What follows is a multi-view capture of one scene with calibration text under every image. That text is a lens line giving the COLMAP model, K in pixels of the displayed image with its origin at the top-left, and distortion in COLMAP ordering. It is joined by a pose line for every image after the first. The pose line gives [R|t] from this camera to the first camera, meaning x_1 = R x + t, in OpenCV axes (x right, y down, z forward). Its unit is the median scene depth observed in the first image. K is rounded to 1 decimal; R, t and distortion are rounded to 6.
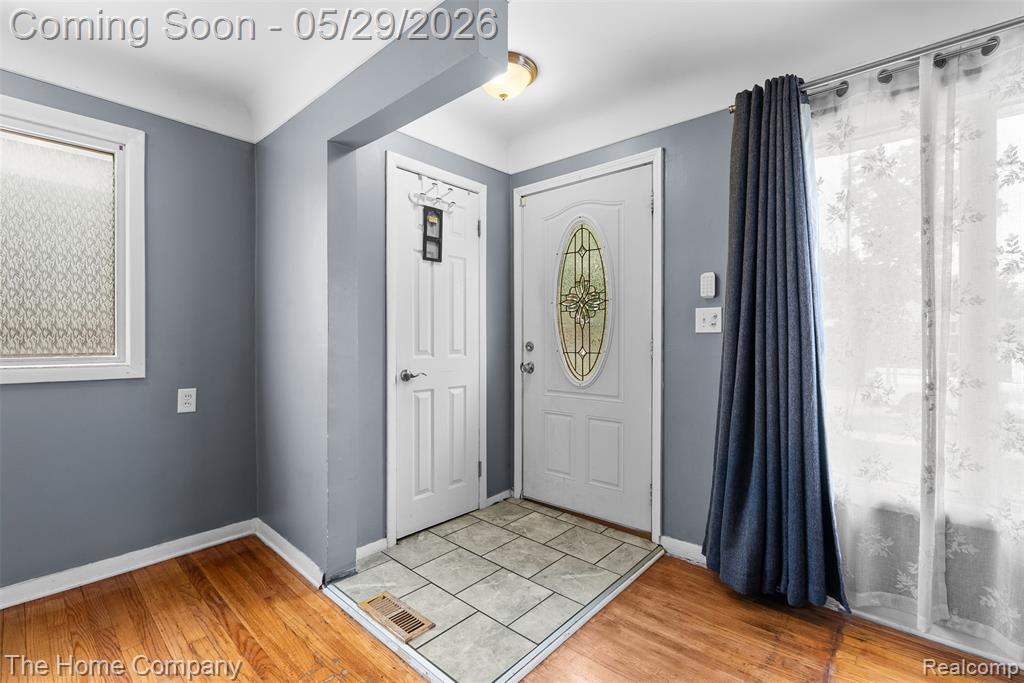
lens RADIAL K [[453.2, 0, 514.8], [0, 453.2, 342.9], [0, 0, 1]] dist [0.000730, 0.000257]
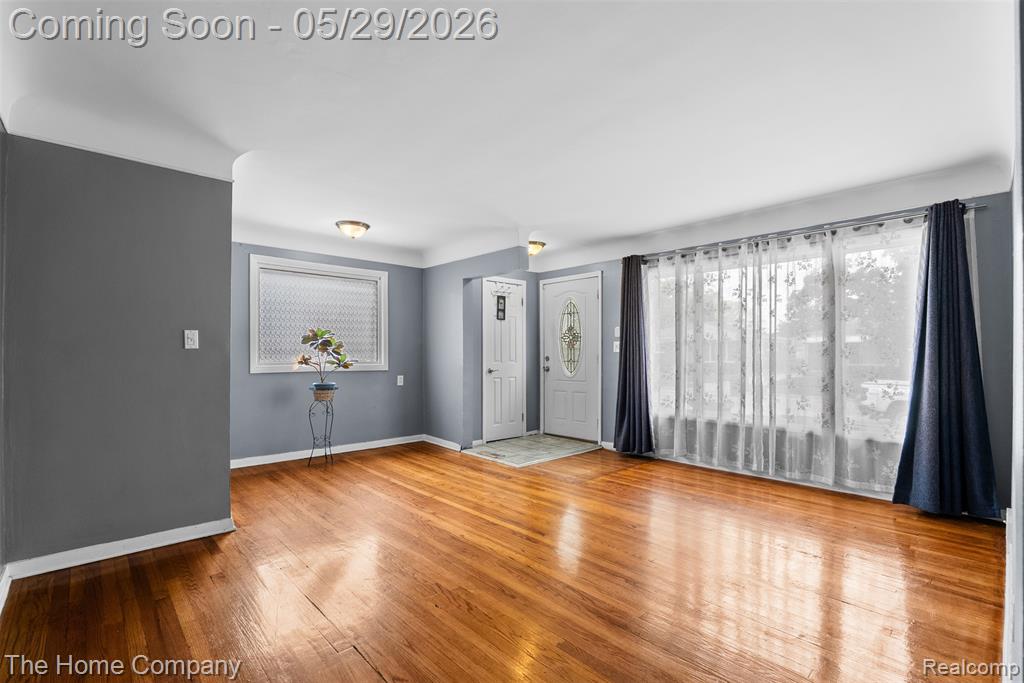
lens RADIAL K [[470.9, 0, 517.8], [0, 470.9, 355.6], [0, 0, 1]] dist [-0.000476, -0.000034]
pose [[0.993935, -0.000730, -0.109966, 0.158222], [-0.000097, 0.999972, -0.007515, 0.012674], [0.109969, 0.007480, 0.993907, -1.323335]]
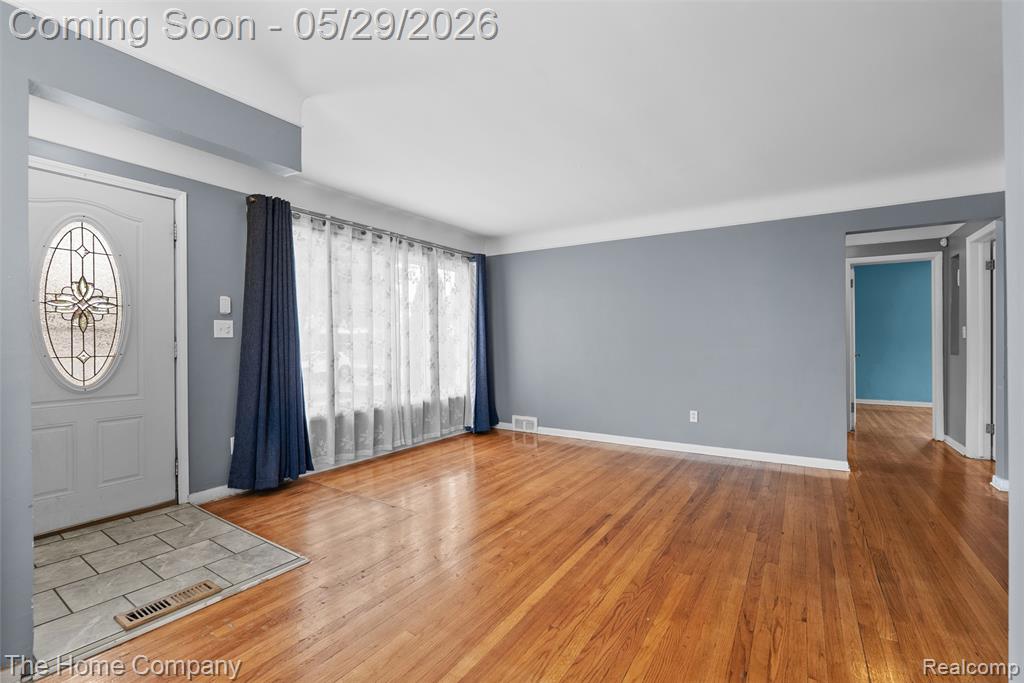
lens RADIAL K [[453.2, 0, 514.8], [0, 453.2, 342.9], [0, 0, 1]] dist [0.000730, 0.000257]
pose [[-0.145136, -0.004015, 0.989404, -1.012461], [0.015709, 0.999856, 0.006362, 0.000421], [-0.989287, 0.016466, -0.145052, 0.248532]]
